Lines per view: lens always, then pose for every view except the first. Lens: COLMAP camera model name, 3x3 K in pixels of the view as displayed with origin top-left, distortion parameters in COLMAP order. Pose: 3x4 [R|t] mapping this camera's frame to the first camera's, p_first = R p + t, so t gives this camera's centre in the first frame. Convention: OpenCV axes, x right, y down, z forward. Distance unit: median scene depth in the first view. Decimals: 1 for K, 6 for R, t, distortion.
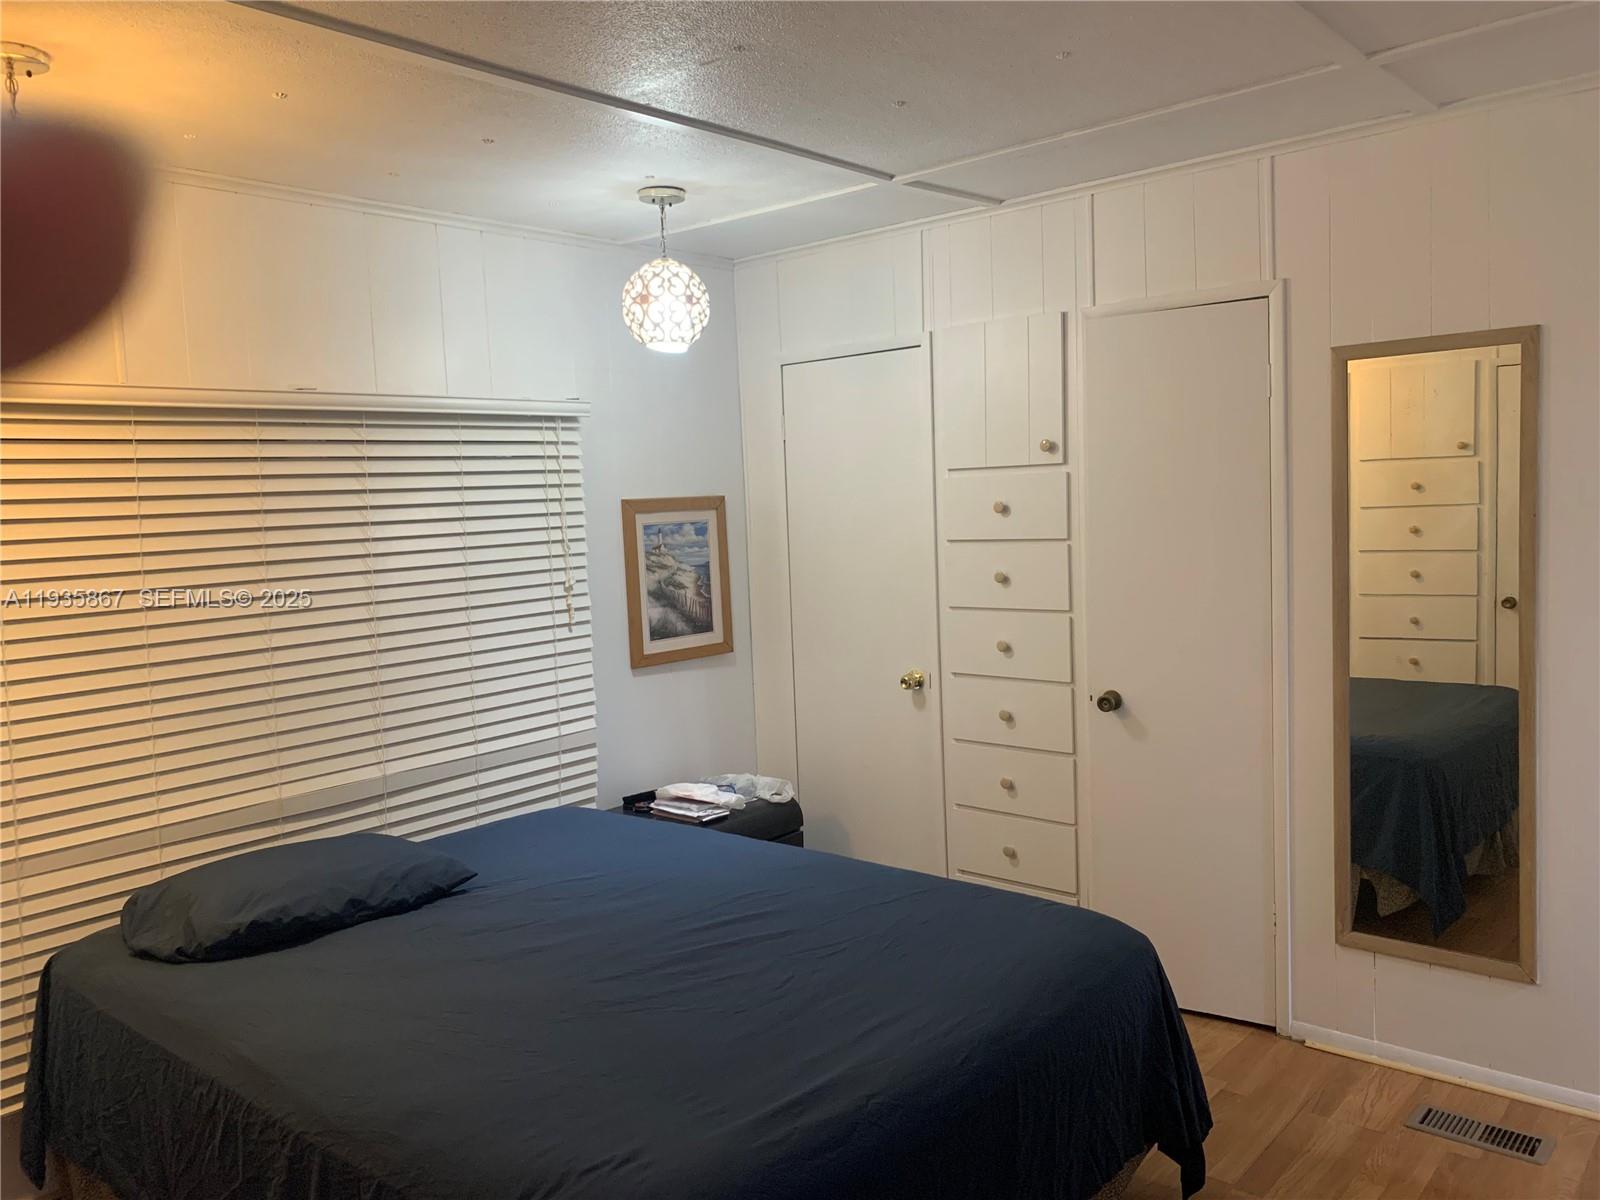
lens RADIAL K [[1219.8, 0, 799.5], [0, 1219.8, 591.4], [0, 0, 1]] dist [-0.008267, -0.003502]
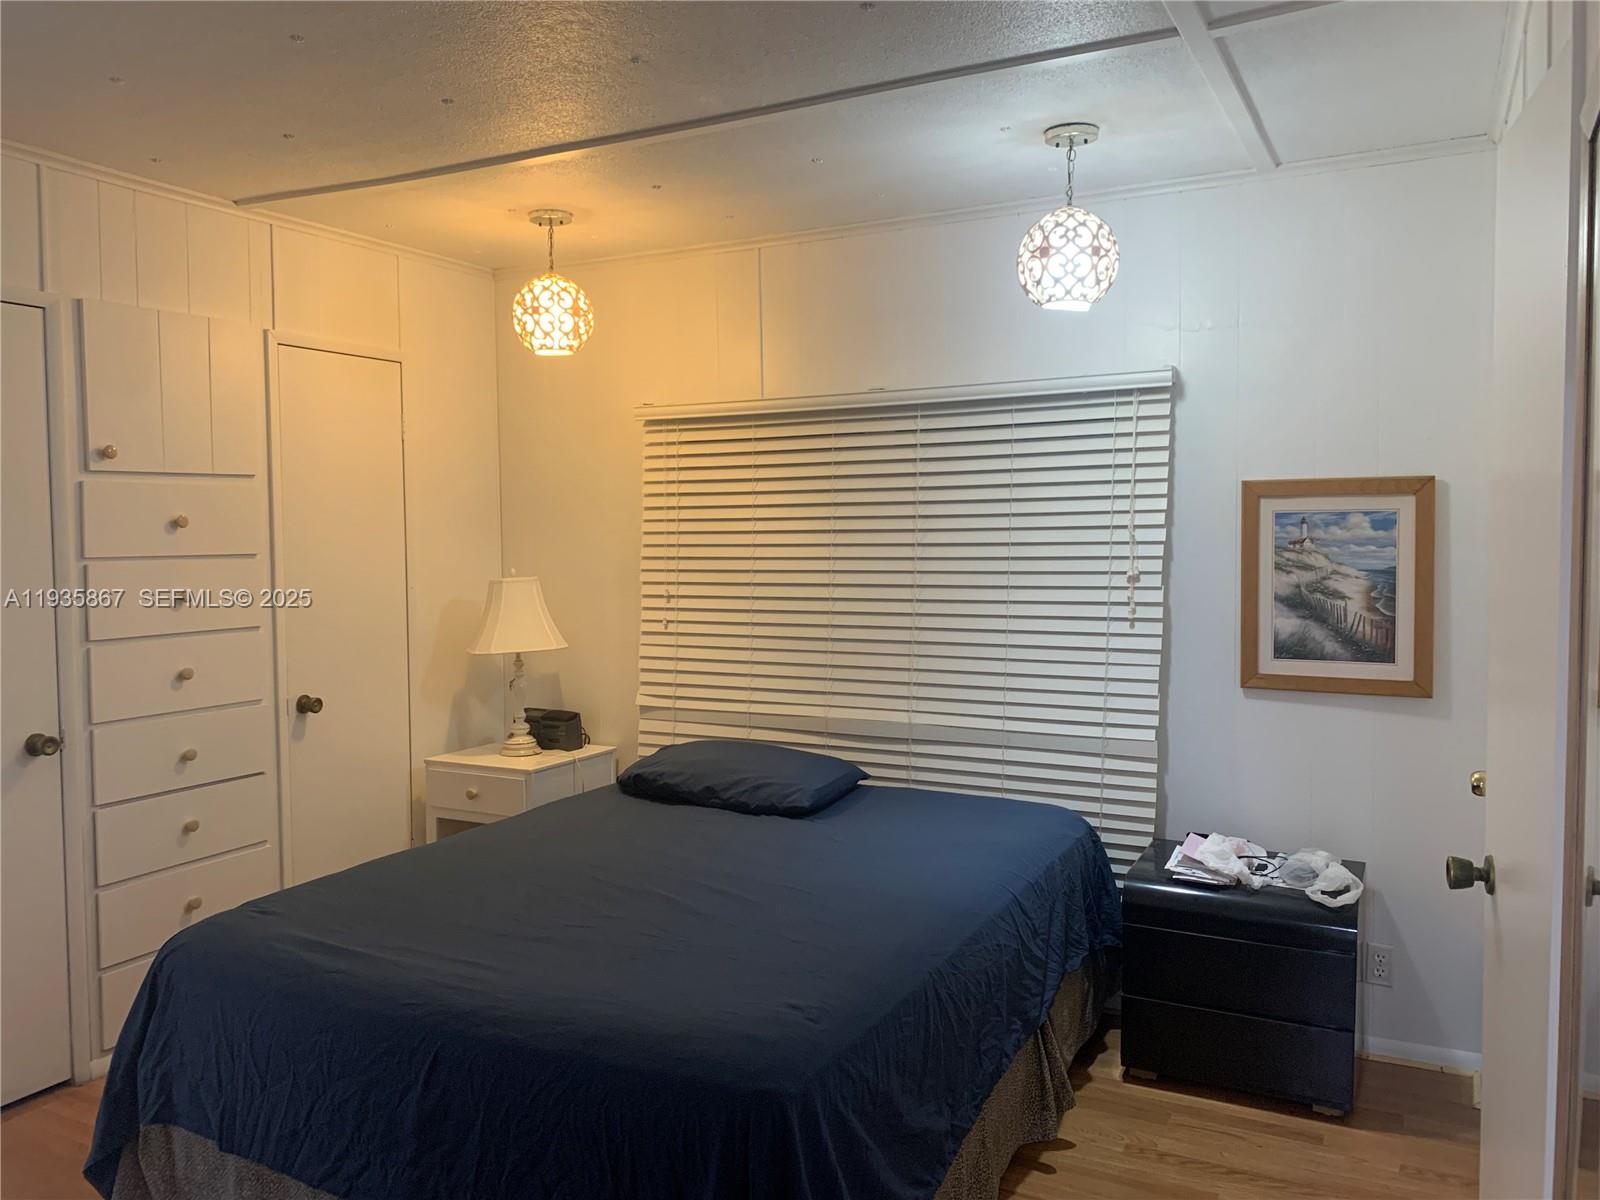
lens RADIAL K [[1166.9, 0, 799.5], [0, 1166.9, 592.7], [0, 0, 1]] dist [-0.003924, -0.001801]
pose [[0.191195, 0.088929, -0.977515, 0.561716], [-0.074947, 0.994303, 0.075797, -0.036708], [0.978687, 0.058769, 0.196771, 0.543650]]
